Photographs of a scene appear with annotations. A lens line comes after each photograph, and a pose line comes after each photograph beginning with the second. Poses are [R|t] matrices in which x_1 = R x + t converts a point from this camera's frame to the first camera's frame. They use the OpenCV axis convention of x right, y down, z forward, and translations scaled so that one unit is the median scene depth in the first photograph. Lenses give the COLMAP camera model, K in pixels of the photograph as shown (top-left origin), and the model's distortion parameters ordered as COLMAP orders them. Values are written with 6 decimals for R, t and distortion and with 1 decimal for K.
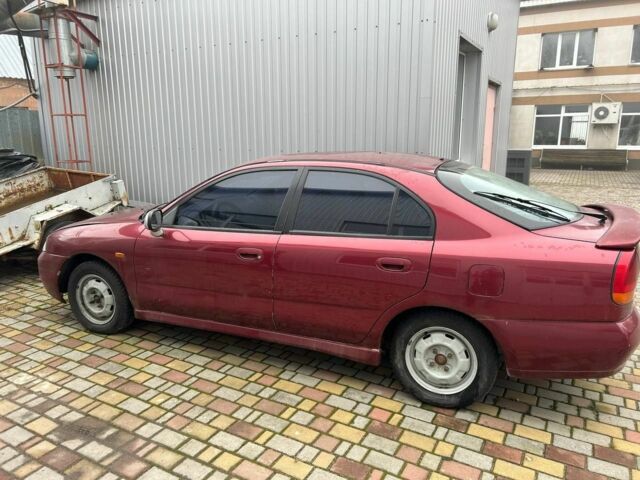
lens RADIAL K [[478.2, 0, 319.8], [0, 478.2, 238.7], [0, 0, 1]] dist [0.039584, -0.011896]
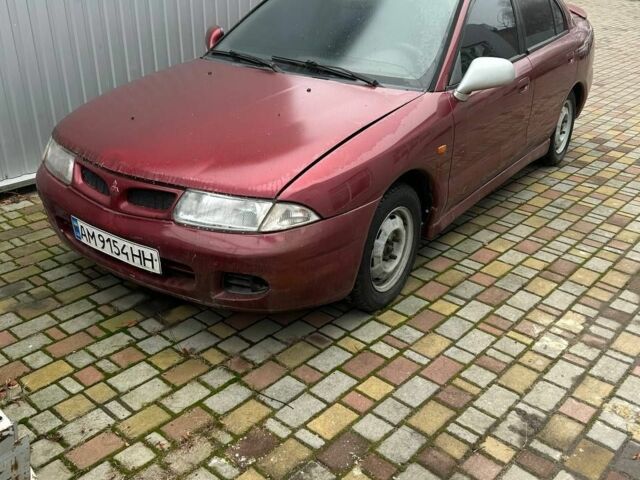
lens RADIAL K [[631.4, 0, 319.4], [0, 631.4, 239.2], [0, 0, 1]] dist [0.032507, 0.000000]
pose [[0.217572, -0.410780, 0.885394, -1.424909], [0.199504, 0.906690, 0.371635, -0.225361], [-0.955437, 0.095782, 0.279223, 1.082756]]
